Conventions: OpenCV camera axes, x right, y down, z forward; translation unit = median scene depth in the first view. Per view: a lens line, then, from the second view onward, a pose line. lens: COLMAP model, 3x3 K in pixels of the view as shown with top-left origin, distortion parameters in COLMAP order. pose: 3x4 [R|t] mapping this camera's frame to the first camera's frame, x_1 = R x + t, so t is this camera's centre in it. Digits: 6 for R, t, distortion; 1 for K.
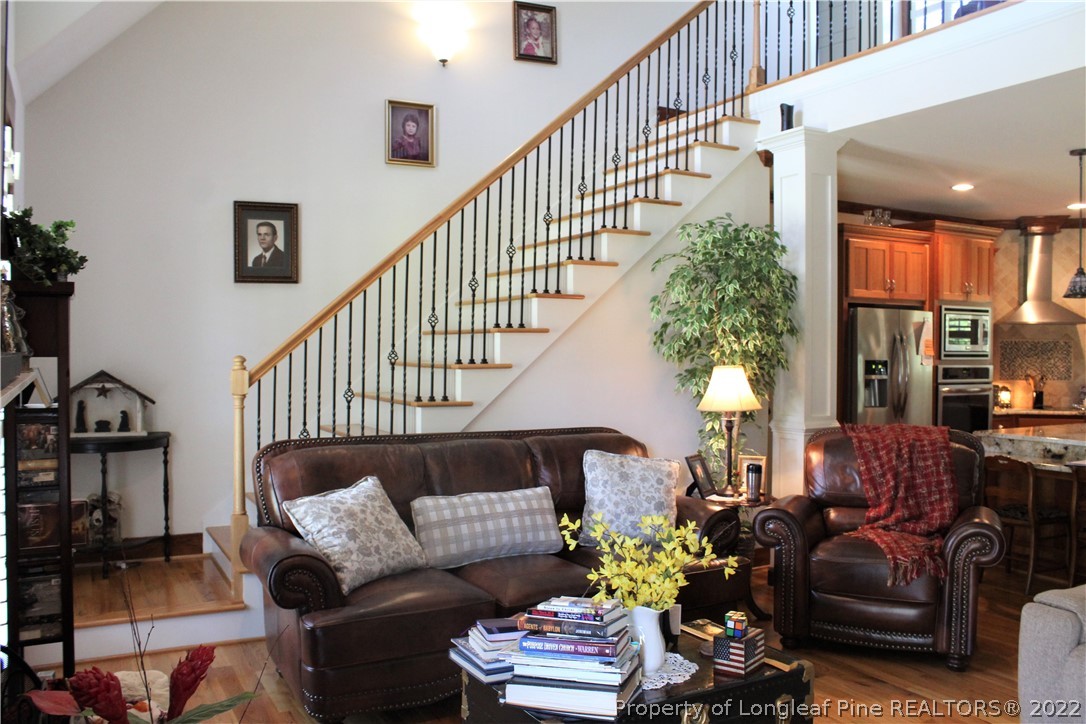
lens RADIAL K [[904.5, 0, 554.3], [0, 904.5, 360.8], [0, 0, 1]] dist [-0.162060, 0.139516]
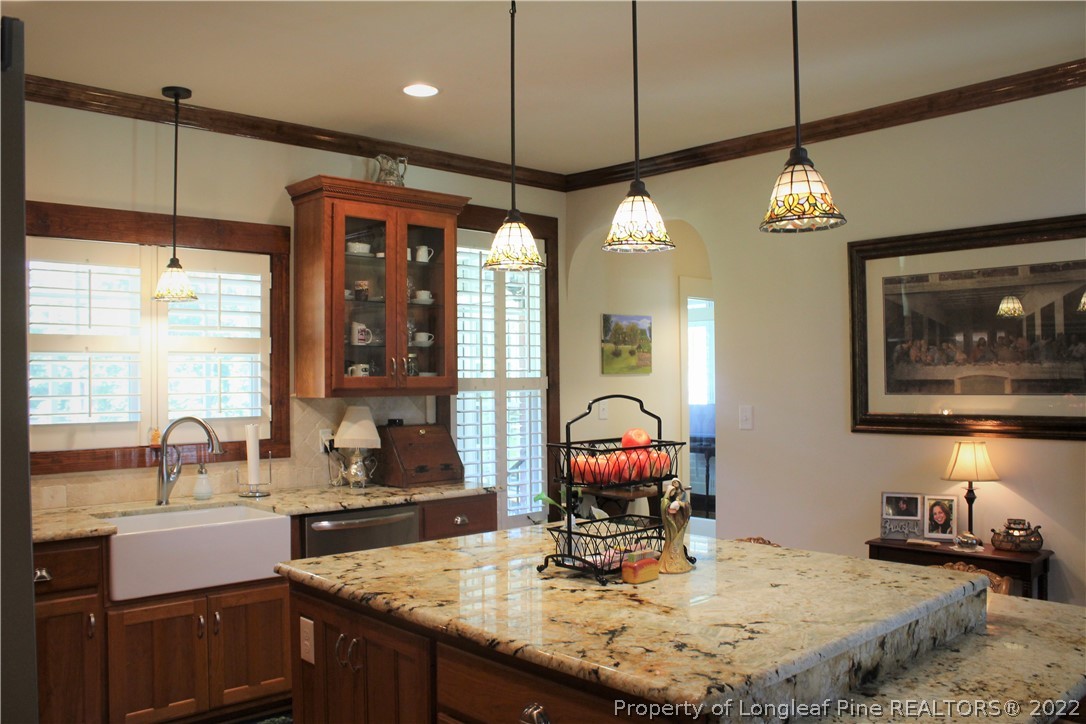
lens RADIAL K [[904.5, 0, 550.3], [0, 904.5, 355.0], [0, 0, 1]] dist [-0.162060, 0.139516]
pose [[-0.241331, 0.020224, 0.970232, 0.271041], [0.022158, 0.999637, -0.015325, -0.016353], [-0.970190, 0.017800, -0.241692, 1.228775]]
